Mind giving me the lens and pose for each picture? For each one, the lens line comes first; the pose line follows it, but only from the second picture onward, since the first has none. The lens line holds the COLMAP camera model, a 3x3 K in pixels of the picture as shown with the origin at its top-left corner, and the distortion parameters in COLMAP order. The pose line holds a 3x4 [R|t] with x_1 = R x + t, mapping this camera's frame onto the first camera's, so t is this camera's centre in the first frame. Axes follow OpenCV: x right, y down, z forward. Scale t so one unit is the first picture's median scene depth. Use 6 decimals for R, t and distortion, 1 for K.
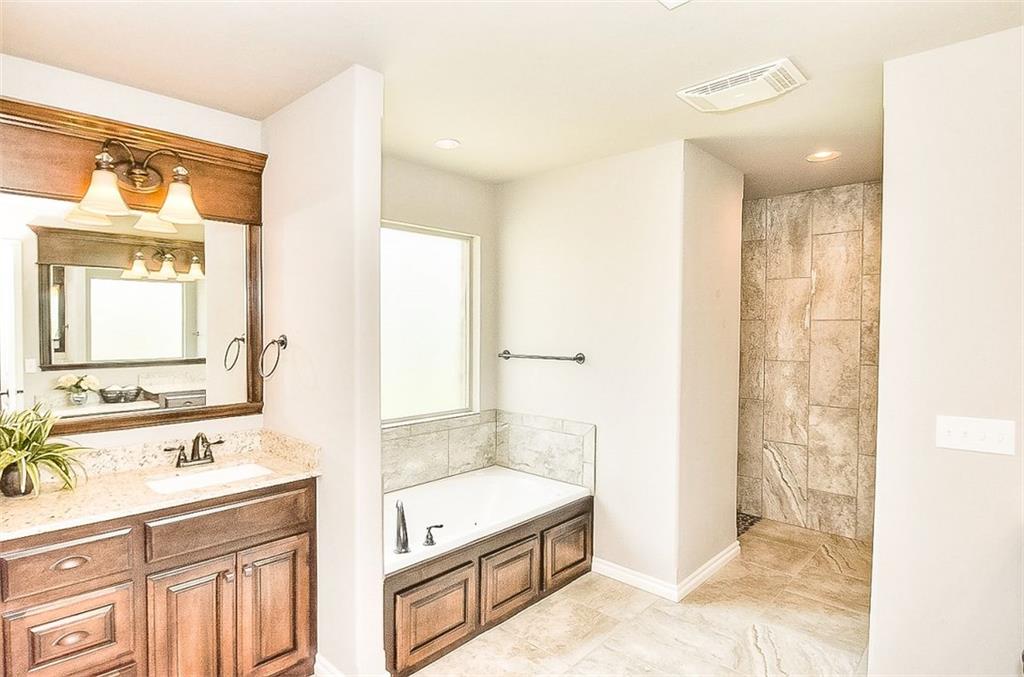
lens RADIAL K [[538.9, 0, 494.7], [0, 538.9, 338.7], [0, 0, 1]] dist [-0.002675, -0.001848]
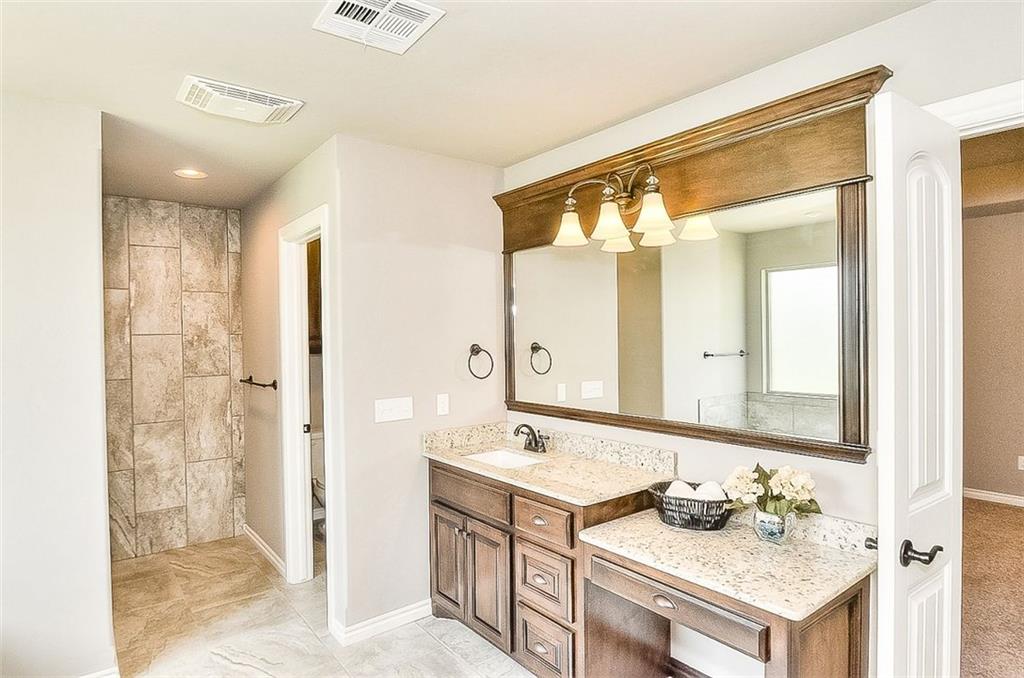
lens RADIAL K [[564.5, 0, 497.7], [0, 564.5, 338.4], [0, 0, 1]] dist [-0.000840, 0.000392]
pose [[0.151086, -0.005712, 0.988504, -1.010491], [0.034907, 0.999390, 0.000440, -0.020078], [-0.987904, 0.034439, 0.151193, 0.756495]]
